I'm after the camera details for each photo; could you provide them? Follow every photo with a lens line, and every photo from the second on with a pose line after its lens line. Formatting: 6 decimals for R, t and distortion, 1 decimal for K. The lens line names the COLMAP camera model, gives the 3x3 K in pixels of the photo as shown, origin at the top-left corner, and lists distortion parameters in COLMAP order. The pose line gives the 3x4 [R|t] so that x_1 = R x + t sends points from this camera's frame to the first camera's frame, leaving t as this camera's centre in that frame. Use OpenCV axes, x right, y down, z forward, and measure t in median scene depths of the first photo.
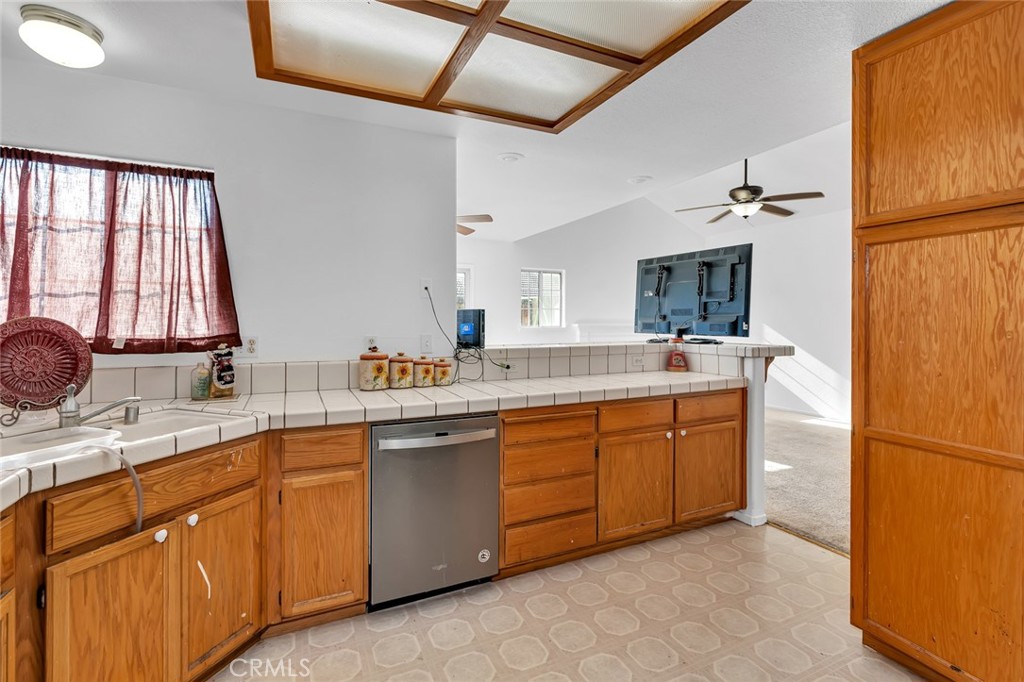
lens RADIAL K [[474.1, 0, 511.1], [0, 474.1, 327.1], [0, 0, 1]] dist [-0.000132, 0.000561]
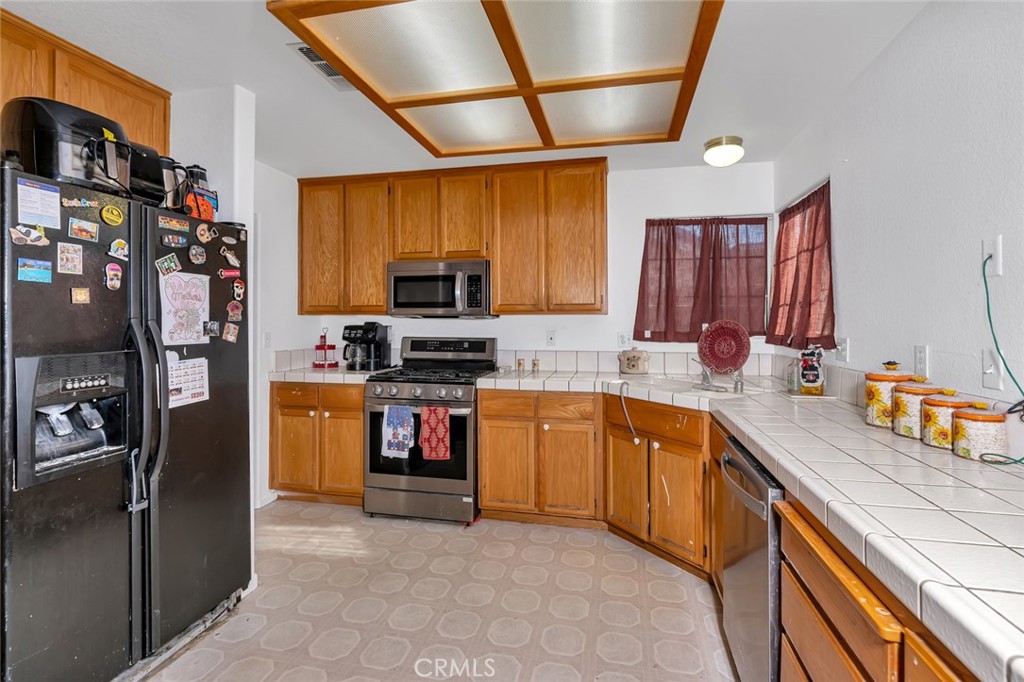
lens RADIAL K [[474.1, 0, 511.1], [0, 474.1, 327.1], [0, 0, 1]] dist [-0.000132, 0.000561]
pose [[-0.614847, 0.009380, -0.788591, 0.682401], [-0.008287, 0.999797, 0.018353, -0.017840], [0.788603, 0.017819, -0.614645, 1.200958]]
